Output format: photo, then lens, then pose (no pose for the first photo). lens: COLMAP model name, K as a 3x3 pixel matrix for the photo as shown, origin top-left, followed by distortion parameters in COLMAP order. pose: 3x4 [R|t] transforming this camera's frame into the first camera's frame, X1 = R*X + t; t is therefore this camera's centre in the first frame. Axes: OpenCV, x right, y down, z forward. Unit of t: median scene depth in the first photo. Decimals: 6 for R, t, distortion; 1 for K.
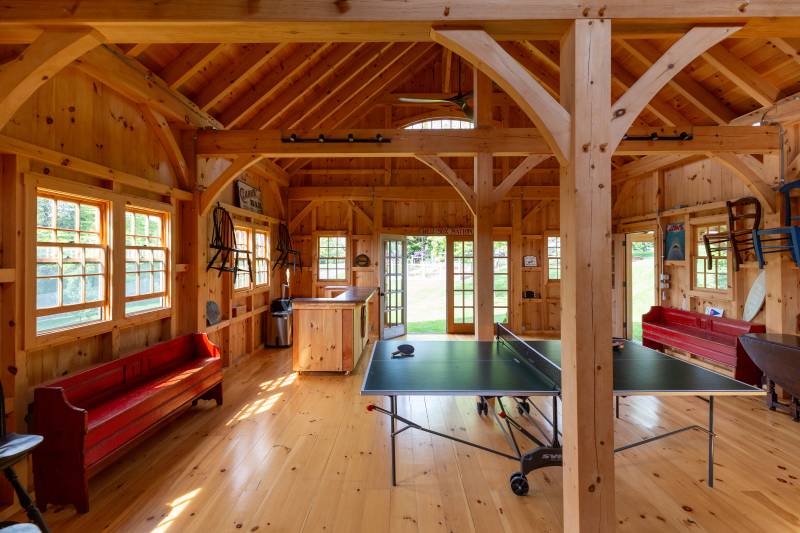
lens RADIAL K [[375.3, 0, 397.8], [0, 375.3, 267.5], [0, 0, 1]] dist [0.000753, -0.000486]
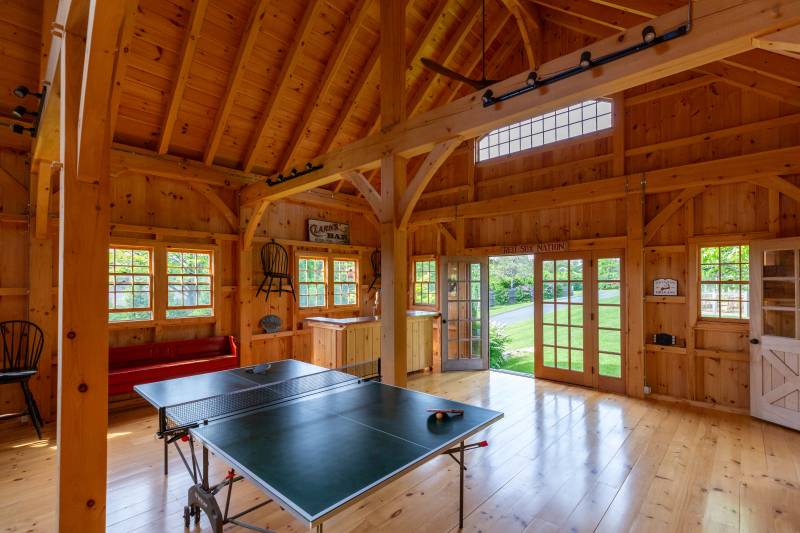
lens RADIAL K [[375.3, 0, 395.2], [0, 375.3, 293.8], [0, 0, 1]] dist [0.000753, -0.000486]
pose [[0.725421, 0.020922, -0.687987, 0.469489], [-0.018241, 0.999771, 0.011170, -0.004070], [0.688063, 0.004447, 0.725637, 0.226053]]
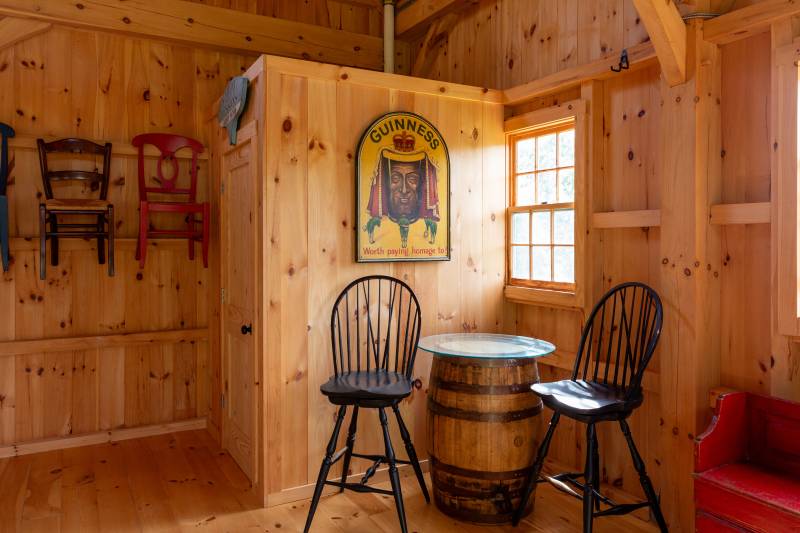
lens RADIAL K [[639.7, 0, 379.6], [0, 639.7, 232.1], [0, 0, 1]] dist [0.013478, -0.006202]
pose [[-0.881120, 0.036043, -0.471516, 0.336916], [0.024191, 0.999221, 0.031177, -0.011704], [0.472273, 0.016064, -0.881306, 0.643154]]
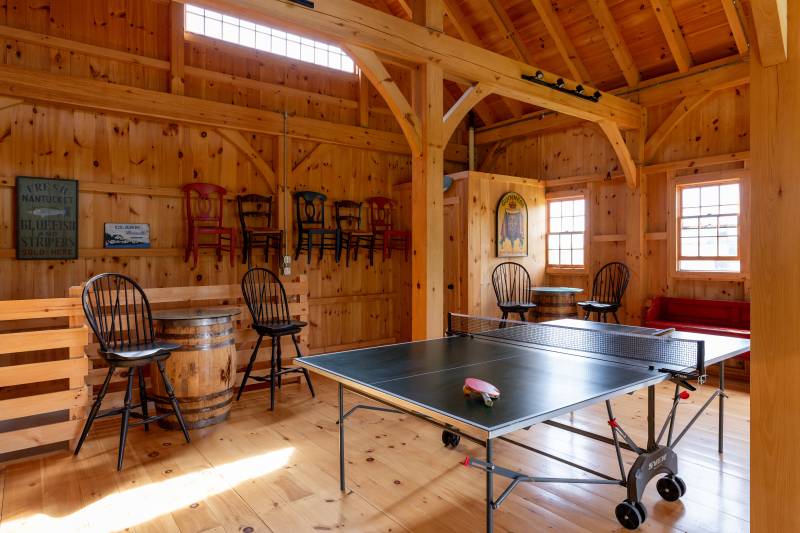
lens RADIAL K [[482.3, 0, 410.8], [0, 482.3, 249.8], [0, 0, 1]] dist [0.002746, -0.000080]
pose [[-0.799920, 0.049470, -0.598064, 0.461405], [0.028094, 0.998591, 0.045025, -0.016996], [0.599449, 0.019214, -0.800182, 0.689732]]
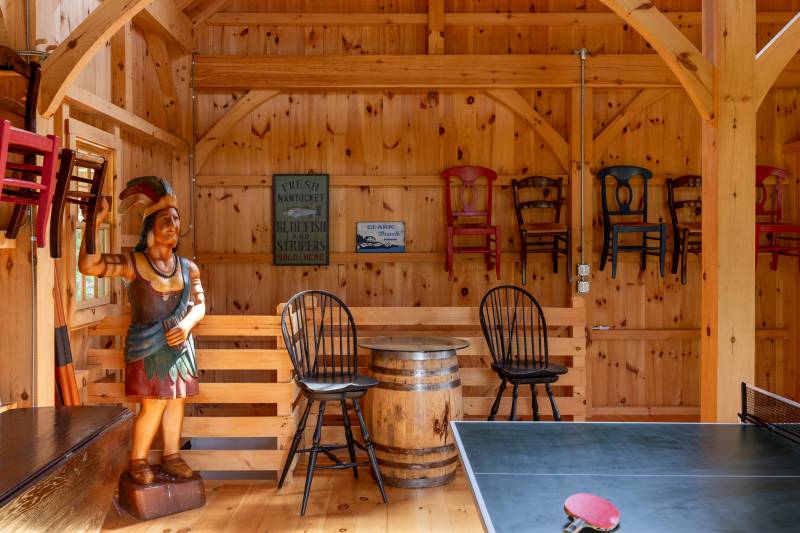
lens RADIAL K [[745.1, 0, 391.4], [0, 745.1, 244.2], [0, 0, 1]] dist [0.003411, 0.000000]
pose [[-0.998917, 0.045471, 0.009881, 0.429050], [0.045756, 0.998478, 0.030785, -0.022404], [-0.008466, 0.031204, -0.999477, 0.711934]]
